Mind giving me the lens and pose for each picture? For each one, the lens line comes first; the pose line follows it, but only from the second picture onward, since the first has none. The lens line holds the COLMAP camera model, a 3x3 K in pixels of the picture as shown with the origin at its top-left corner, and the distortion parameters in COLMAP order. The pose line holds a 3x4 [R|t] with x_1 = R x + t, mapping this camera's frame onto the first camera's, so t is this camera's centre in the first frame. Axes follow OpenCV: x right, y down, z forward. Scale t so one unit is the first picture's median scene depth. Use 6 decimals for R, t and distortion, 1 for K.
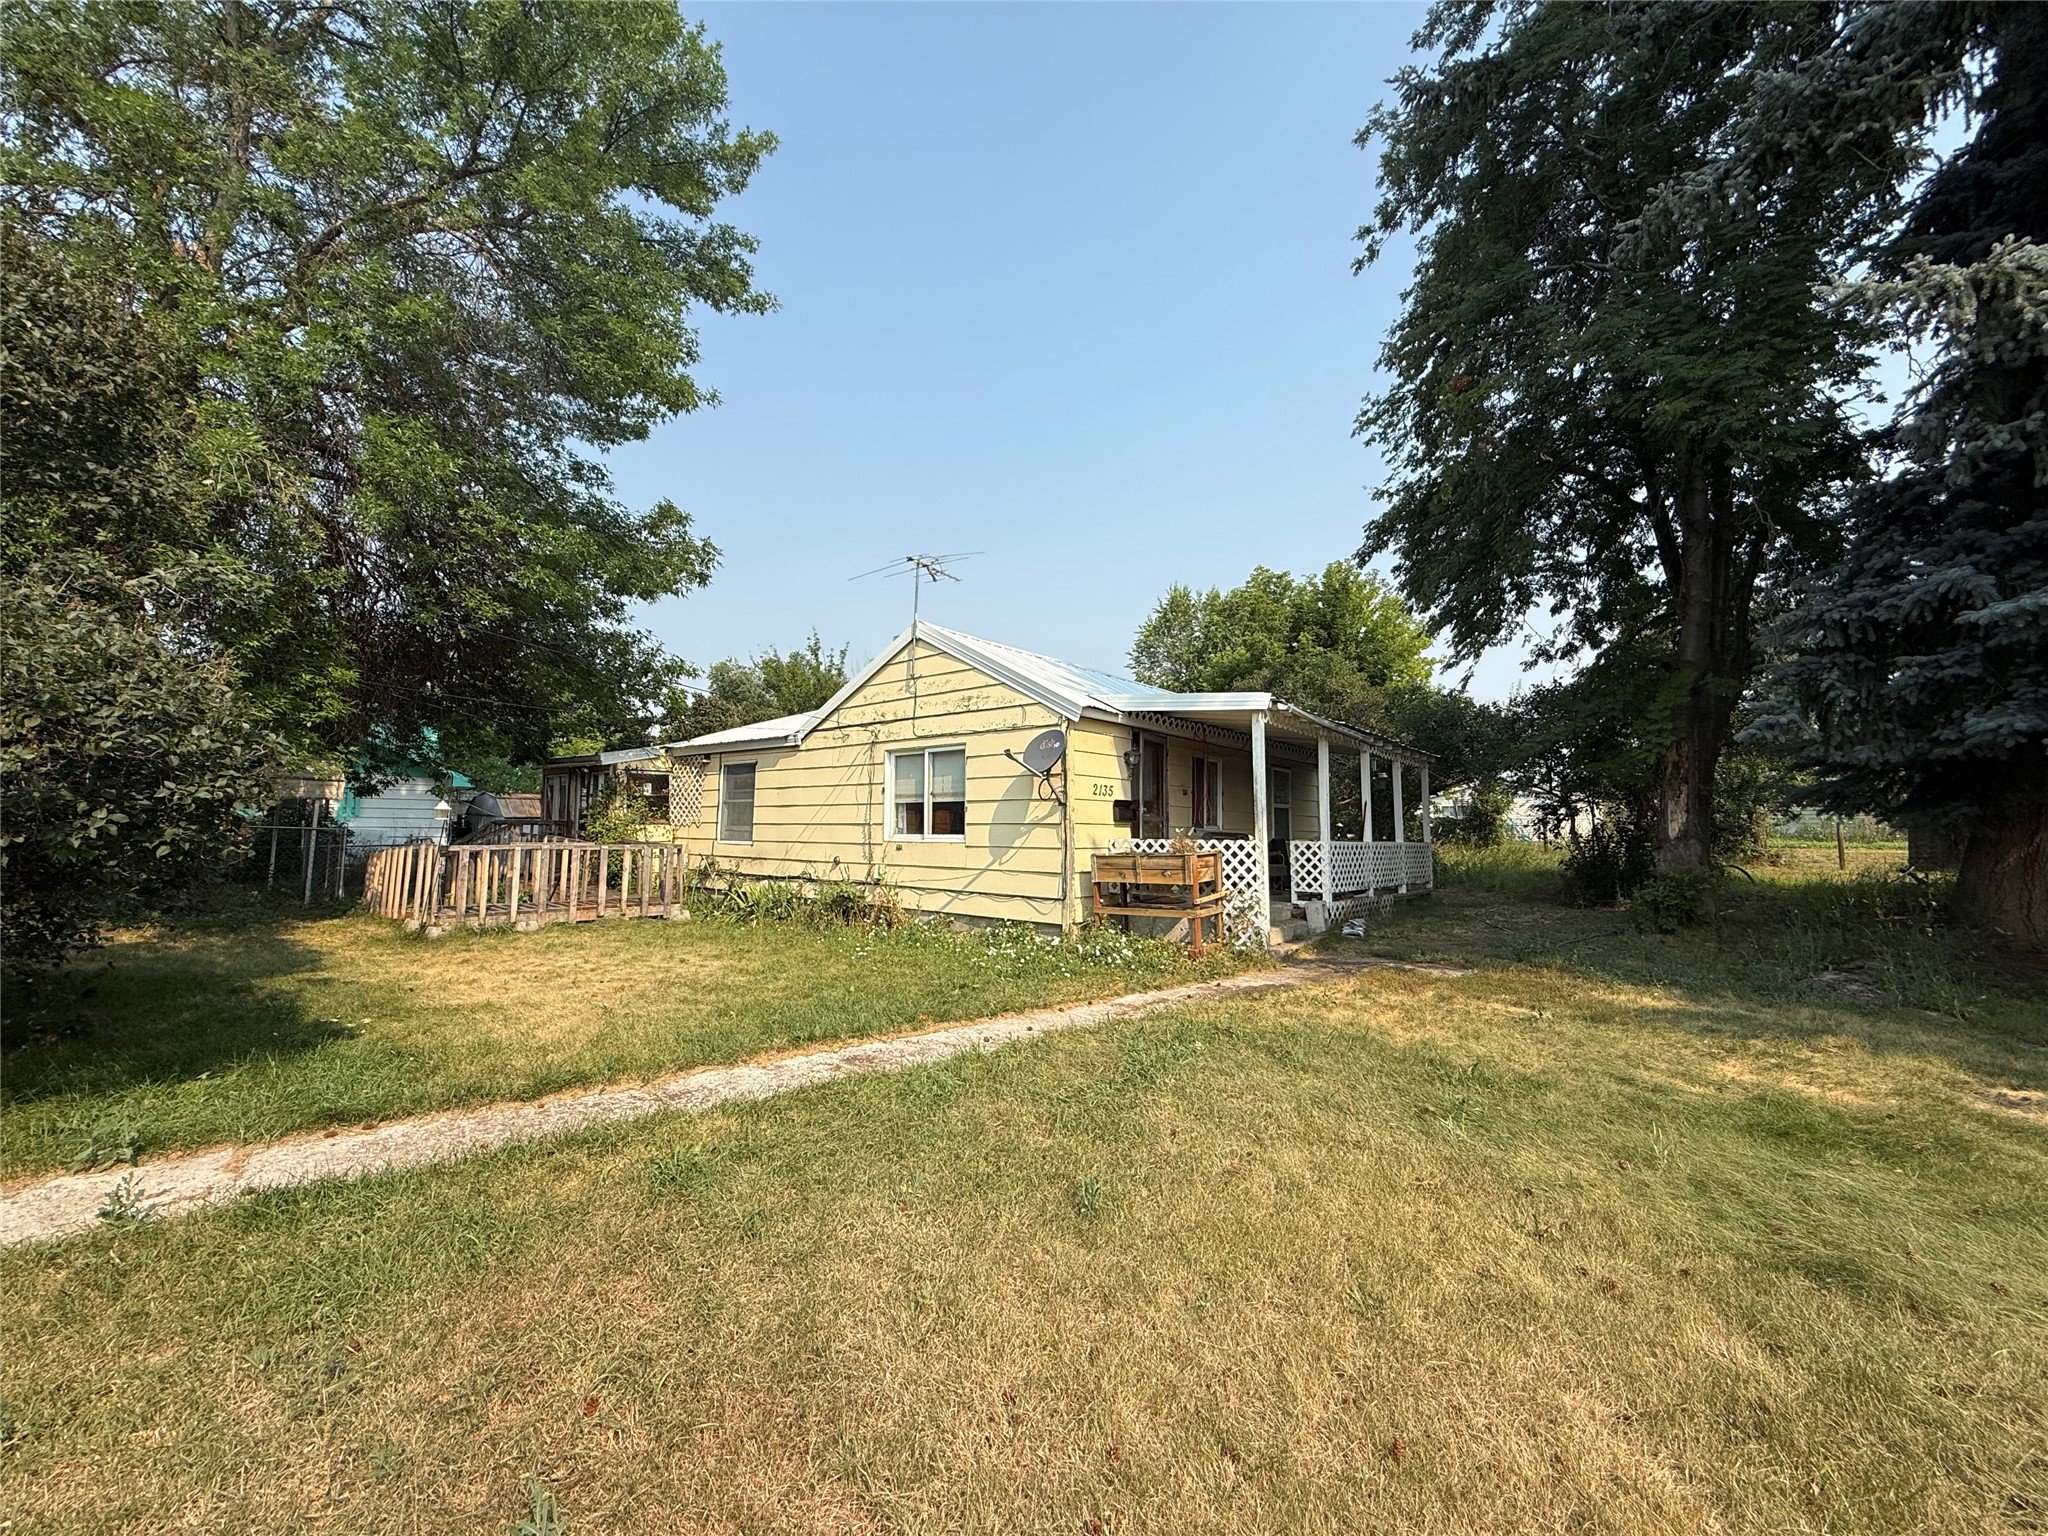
lens RADIAL K [[821.1, 0, 1024.0], [0, 821.1, 768.0], [0, 0, 1]] dist [-0.000491, -0.000070]
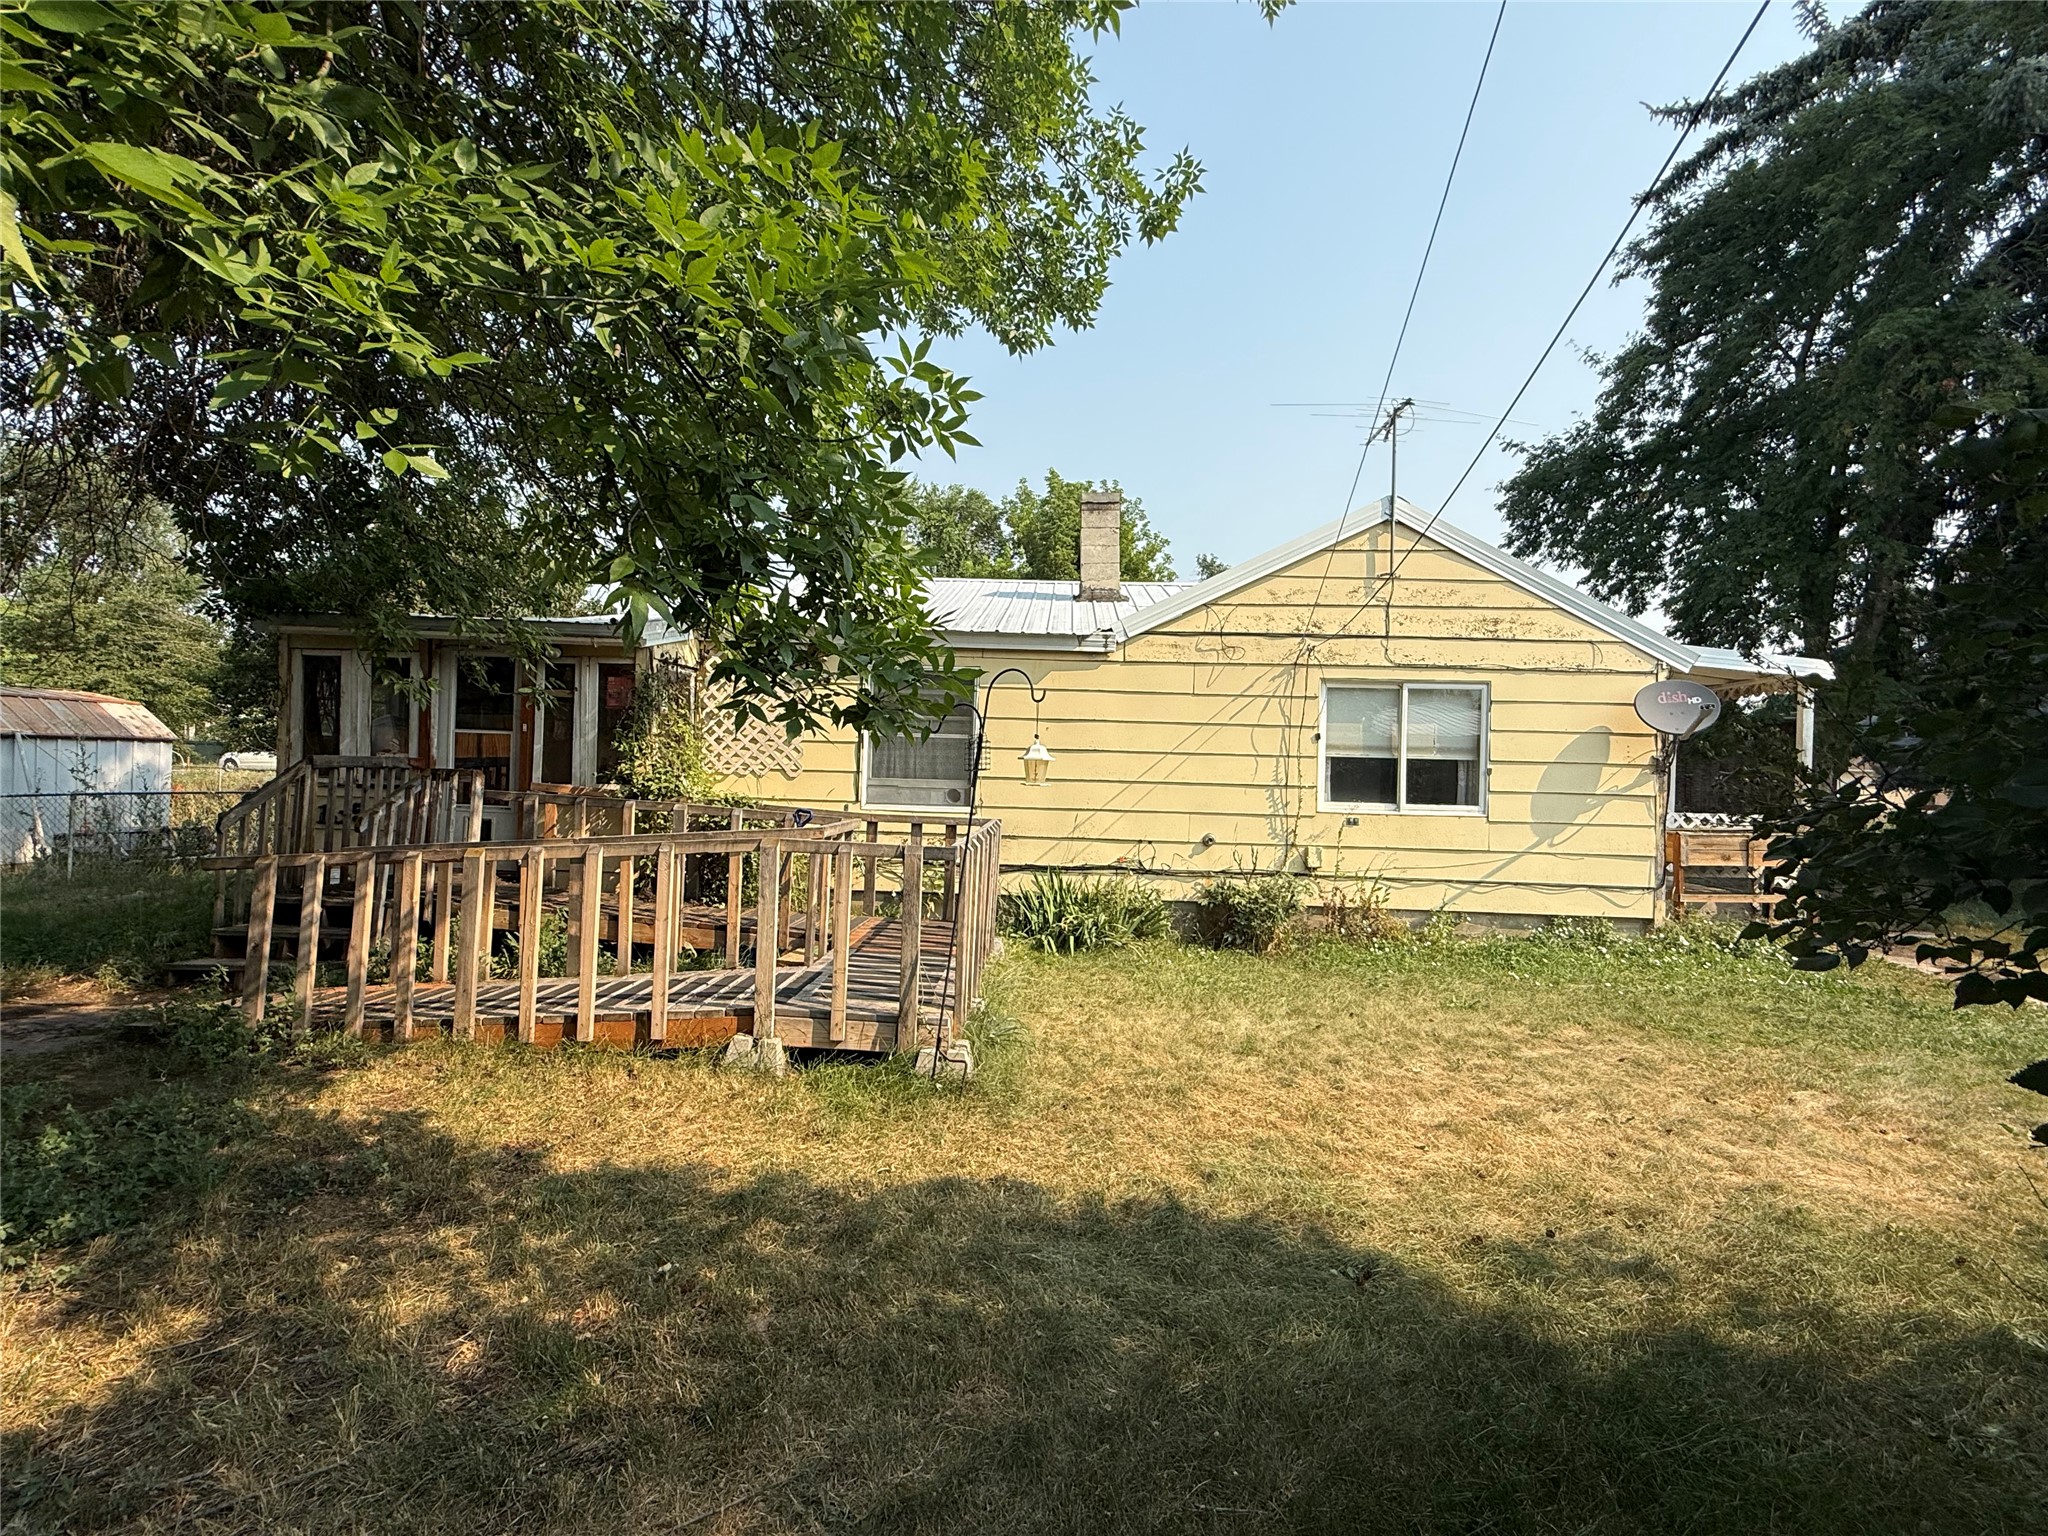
lens RADIAL K [[916.8, 0, 1024.0], [0, 916.8, 768.0], [0, 0, 1]] dist [0.001115, 0.000124]
pose [[0.789004, 0.011924, 0.614273, -0.898336], [-0.068740, 0.995247, 0.068973, 0.018196], [-0.610531, -0.096645, 0.786073, 0.598253]]
